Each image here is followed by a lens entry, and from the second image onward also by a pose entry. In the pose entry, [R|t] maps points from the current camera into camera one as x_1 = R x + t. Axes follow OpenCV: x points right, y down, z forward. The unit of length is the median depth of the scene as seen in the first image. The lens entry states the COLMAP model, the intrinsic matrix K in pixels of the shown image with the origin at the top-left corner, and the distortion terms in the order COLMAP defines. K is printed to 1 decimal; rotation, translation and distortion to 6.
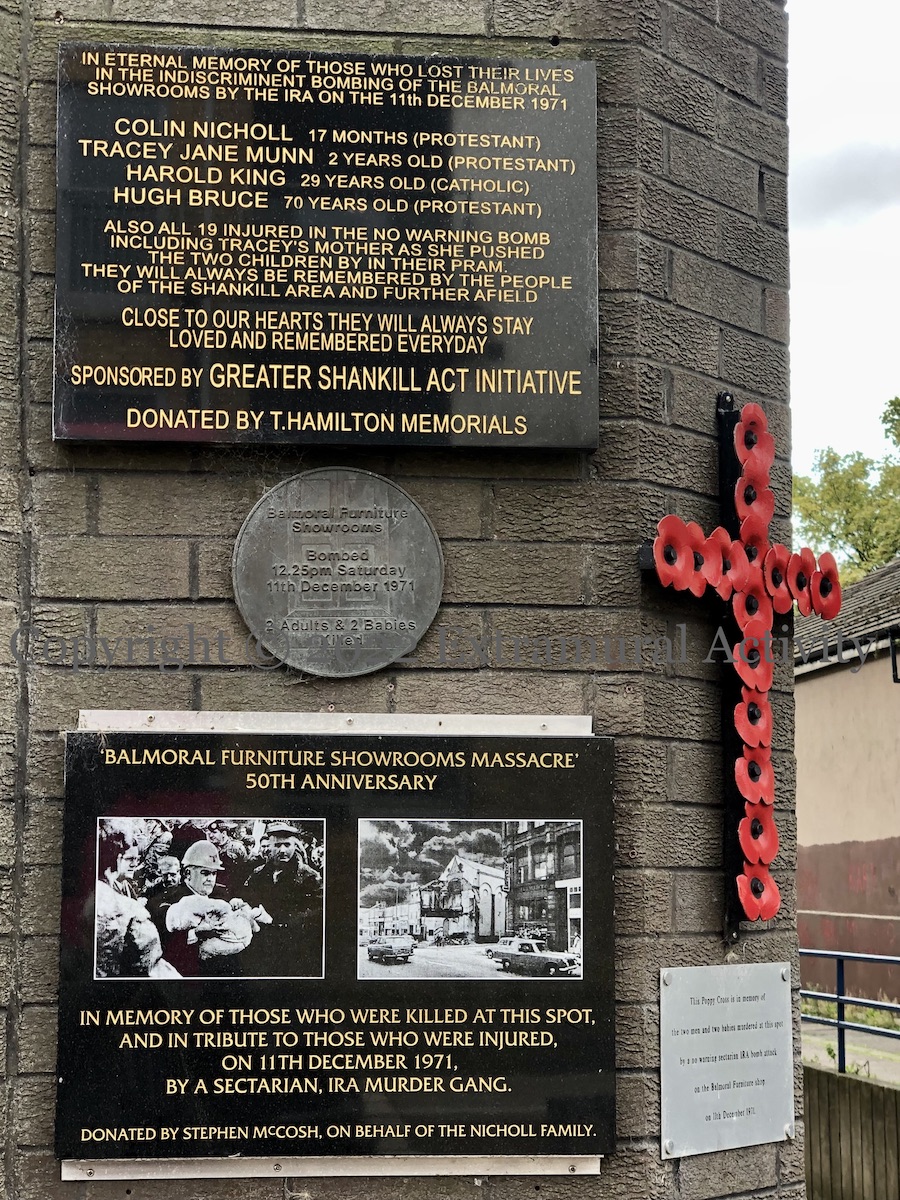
lens RADIAL K [[2319.1, 0, 449.8], [0, 2319.1, 606.2], [0, 0, 1]] dist [0.107837, 0.000000]
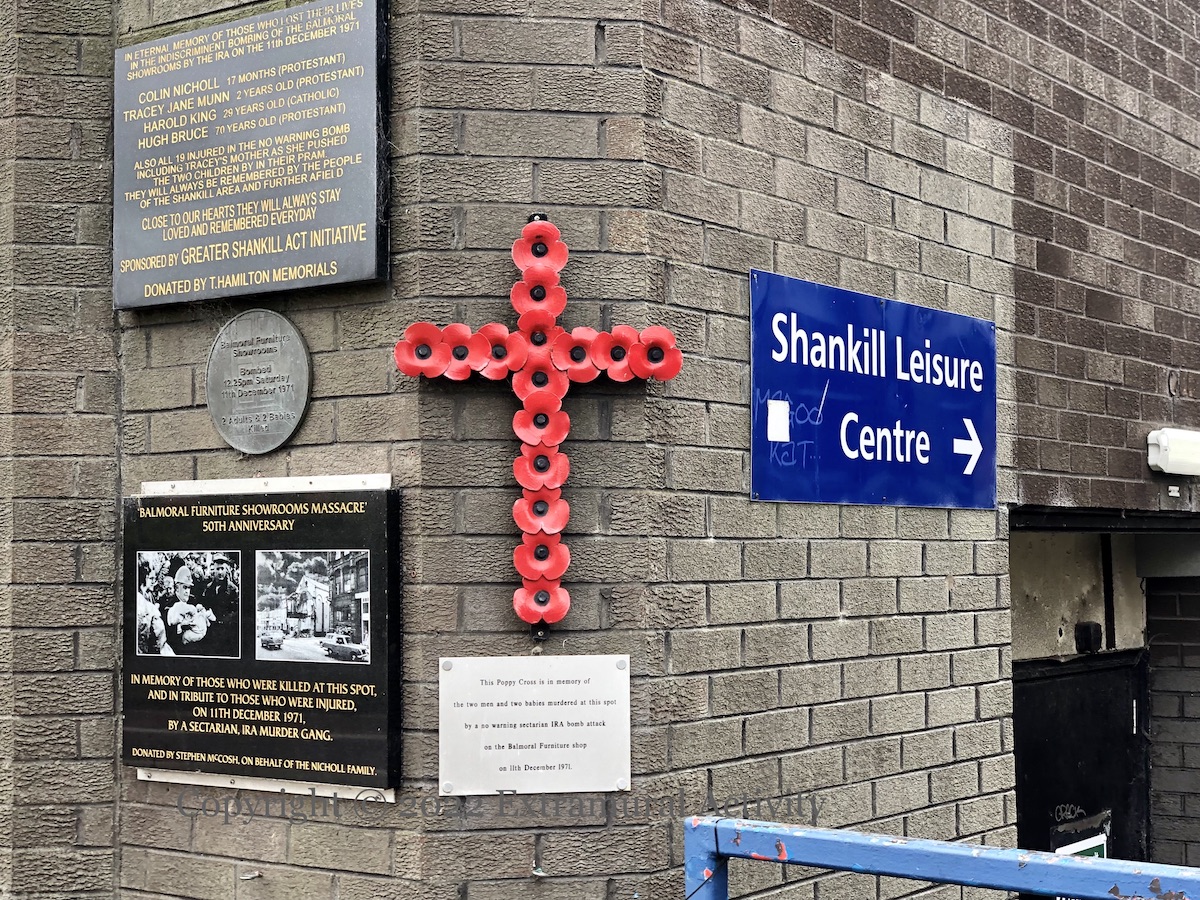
lens RADIAL K [[1960.3, 0, 598.7], [0, 1960.3, 442.0], [0, 0, 1]] dist [0.142026, 0.000000]
pose [[0.737654, -0.043485, -0.673777, 0.944931], [0.085991, 0.995848, 0.029872, 0.004610], [0.669681, -0.079974, 0.738331, 0.229525]]
